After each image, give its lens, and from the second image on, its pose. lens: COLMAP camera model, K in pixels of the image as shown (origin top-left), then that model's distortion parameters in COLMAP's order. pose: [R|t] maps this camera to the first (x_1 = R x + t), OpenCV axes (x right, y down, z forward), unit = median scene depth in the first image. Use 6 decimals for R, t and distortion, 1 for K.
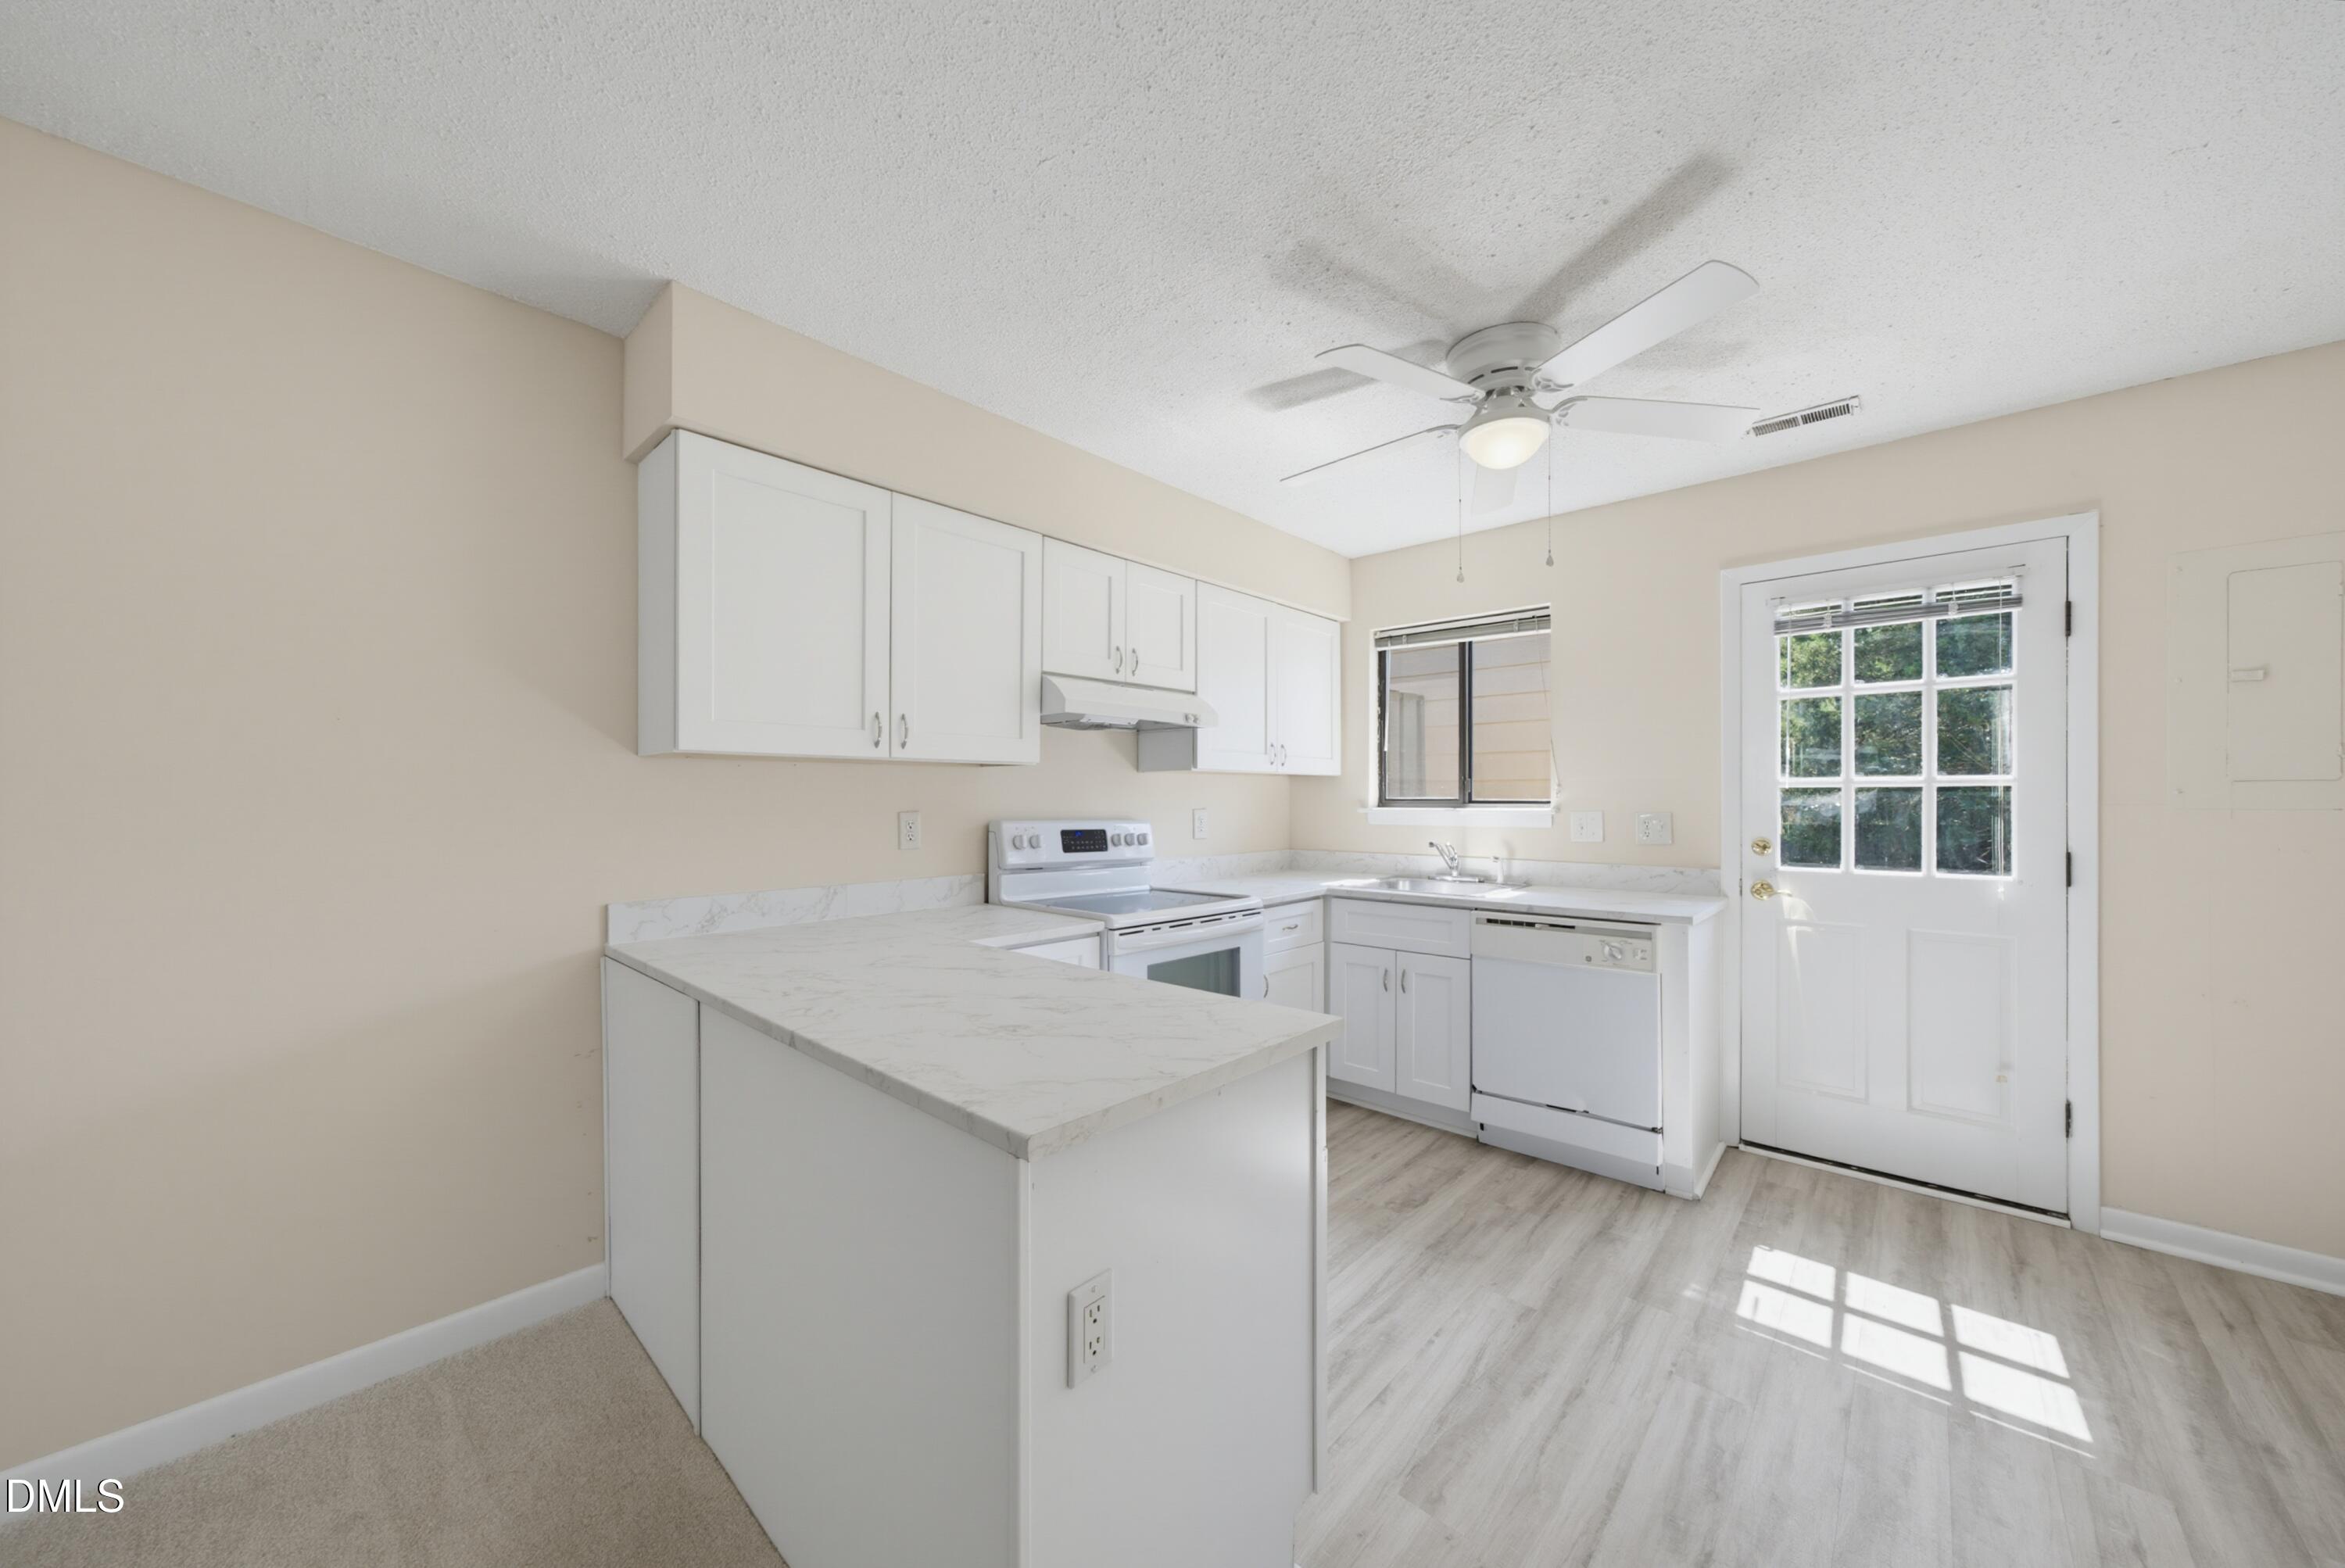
lens RADIAL K [[815.7, 0, 1194.2], [0, 815.7, 795.7], [0, 0, 1]] dist [0.000209, 0.000217]
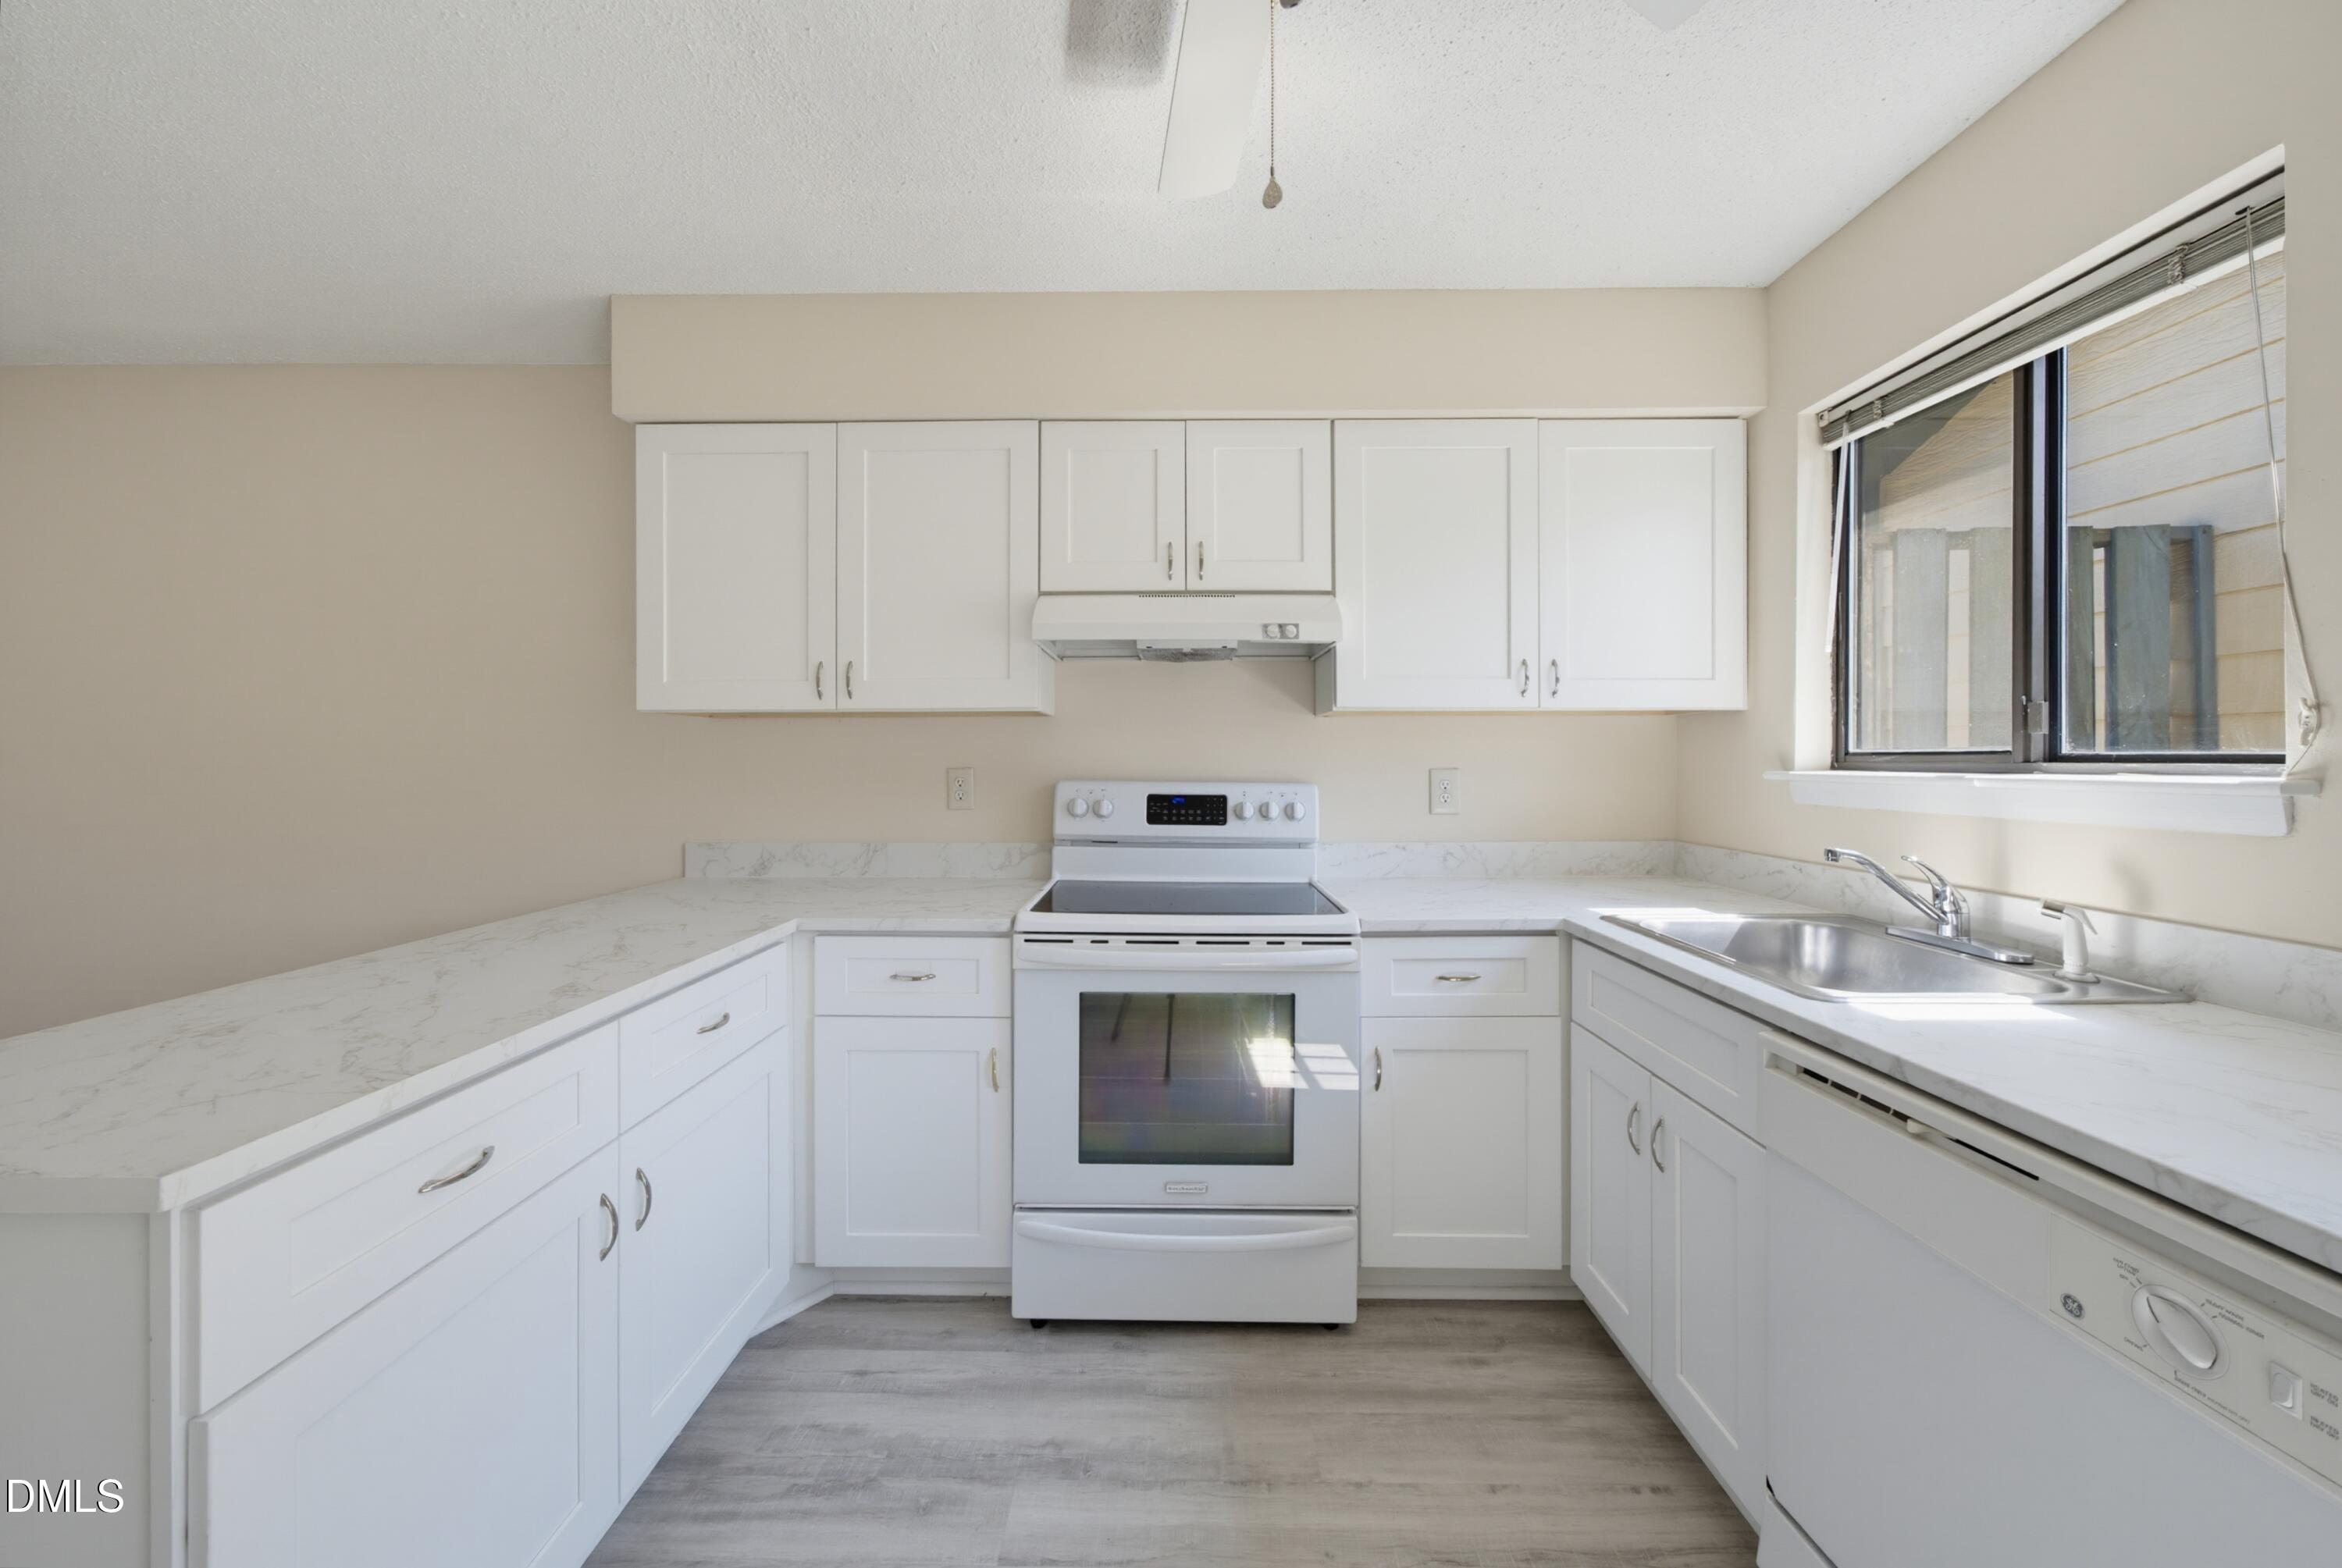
lens RADIAL K [[800.9, 0, 1173.0], [0, 800.9, 759.7], [0, 0, 1]] dist [0.000620, 0.000083]
pose [[0.668383, -0.000878, -0.743817, 0.420535], [0.002502, 0.999996, 0.001068, 0.008316], [0.743813, -0.002575, 0.668382, 0.508061]]
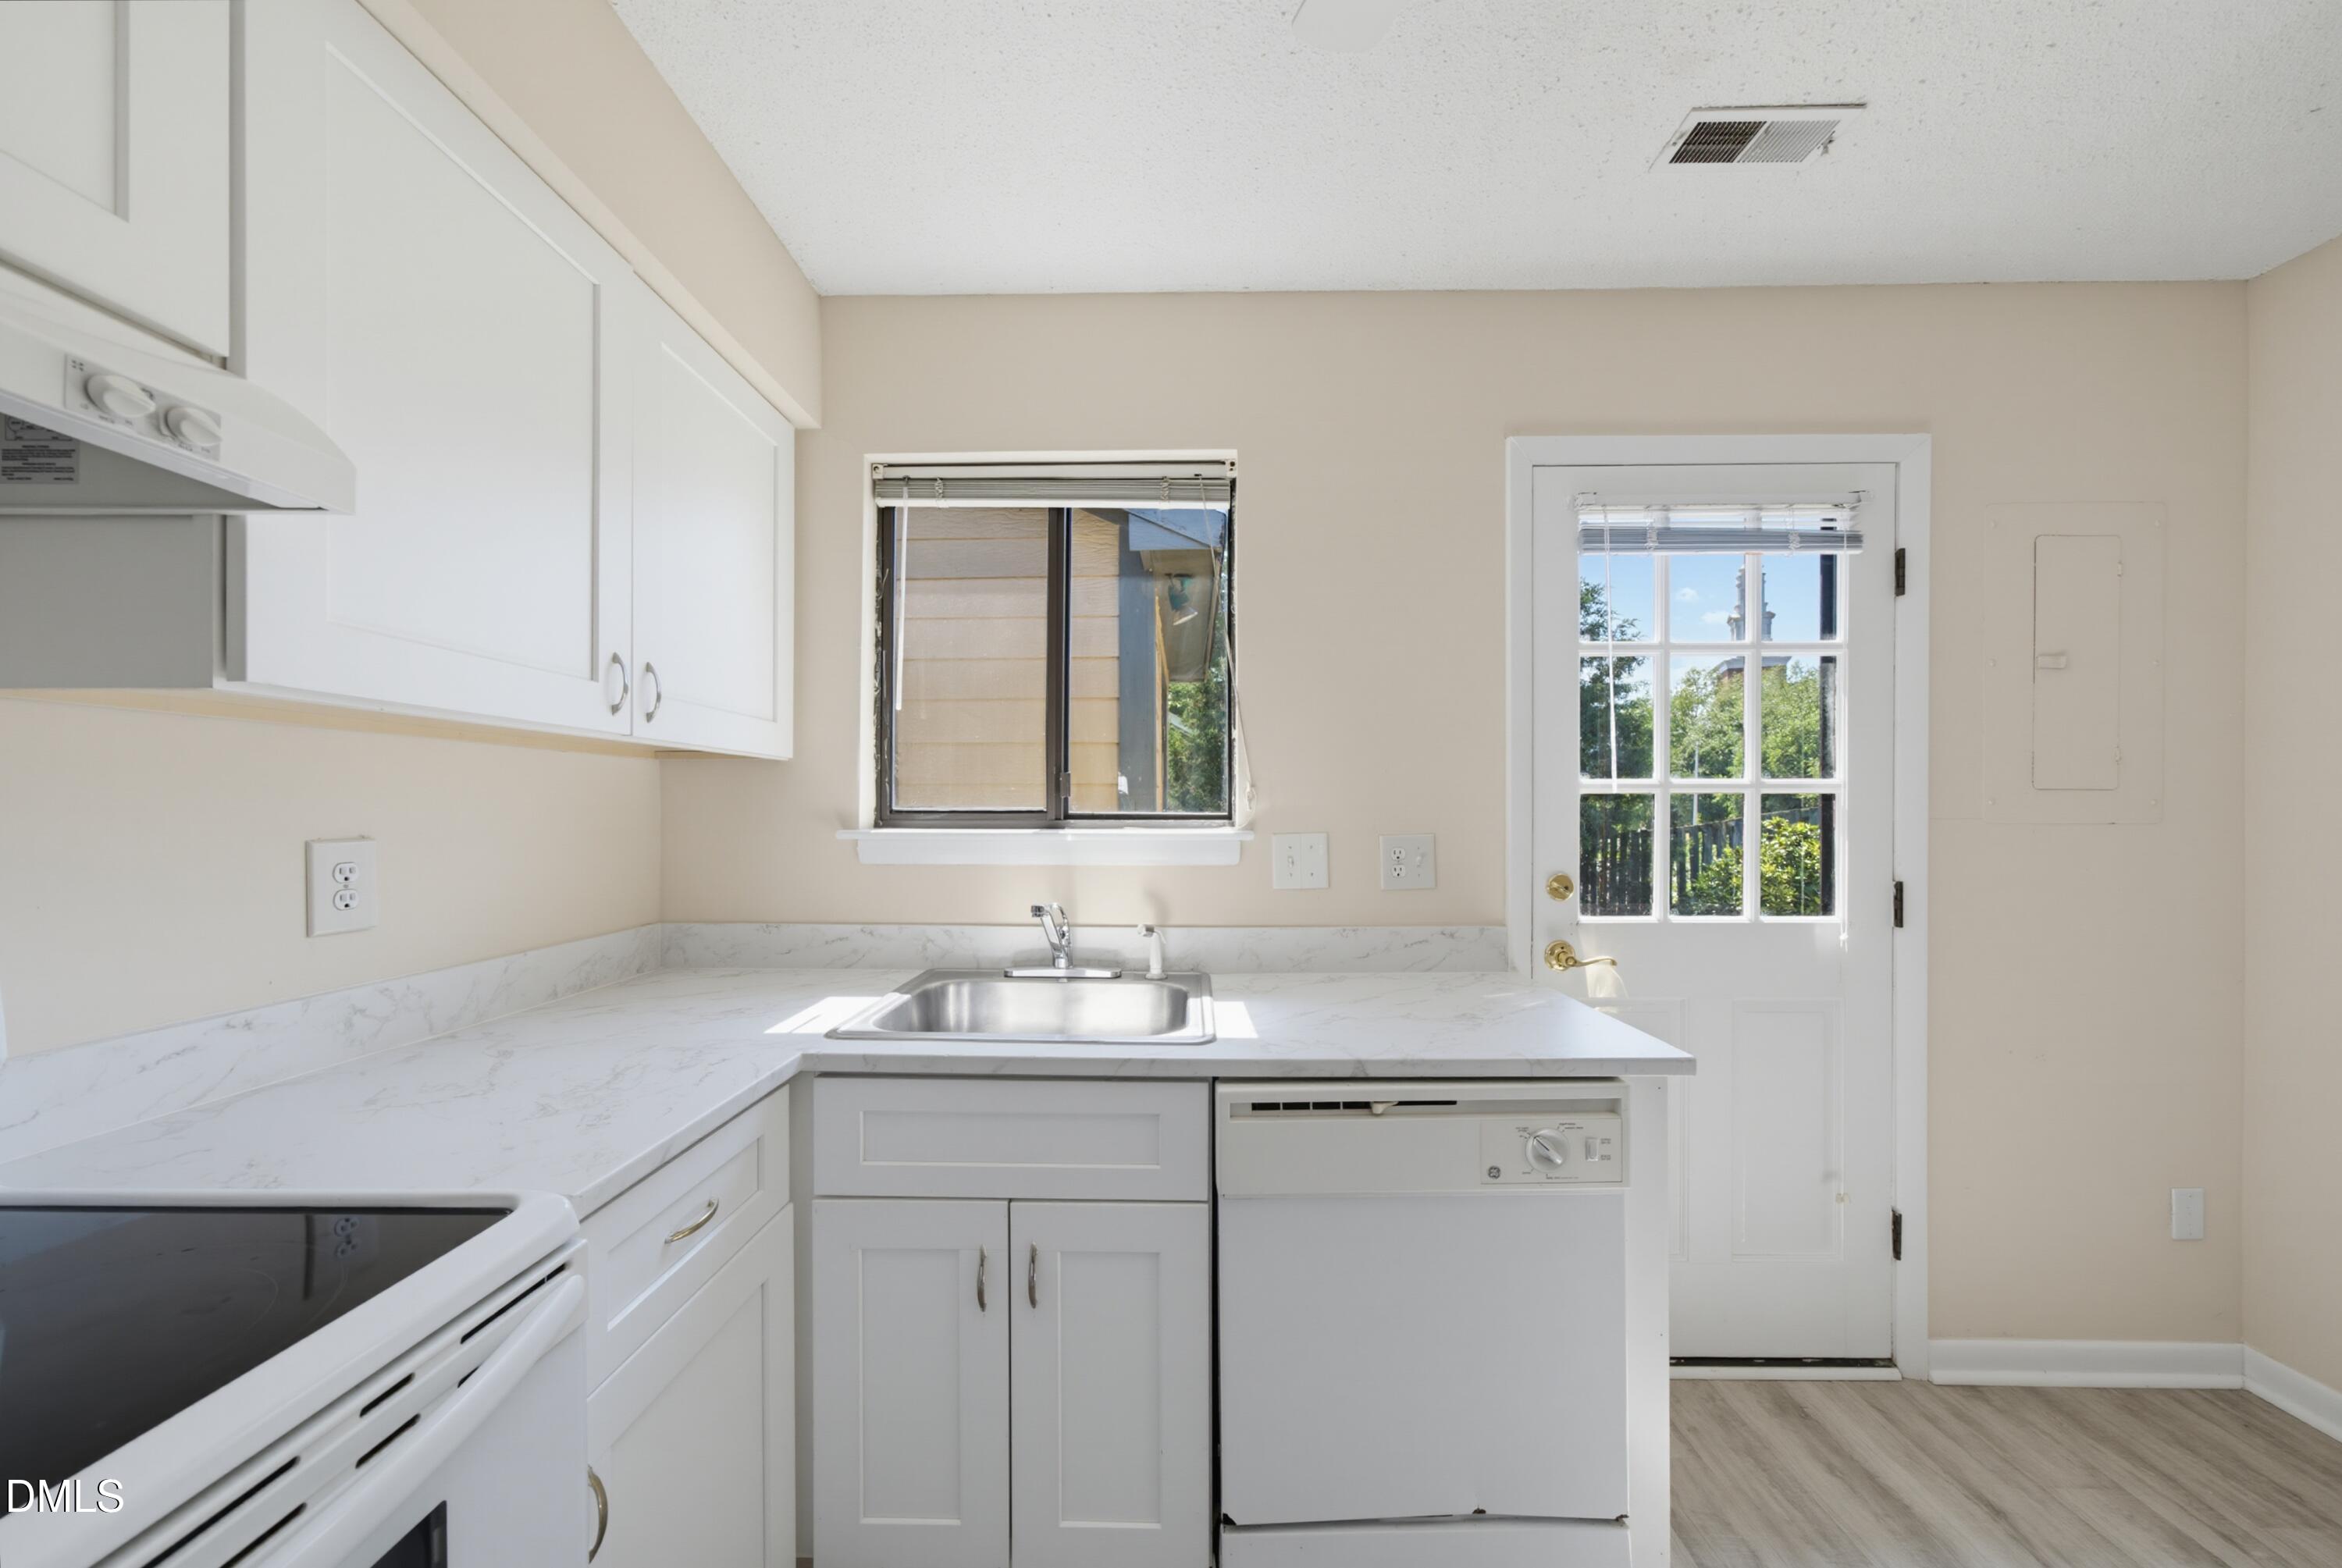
lens RADIAL K [[813.4, 0, 1173.2], [0, 813.4, 817.3], [0, 0, 1]] dist [-0.000092, 0.000205]
pose [[0.756440, -0.003102, 0.654055, 0.056183], [-0.003176, 0.999960, 0.008416, 0.004017], [-0.654055, -0.008444, 0.756400, 0.681981]]
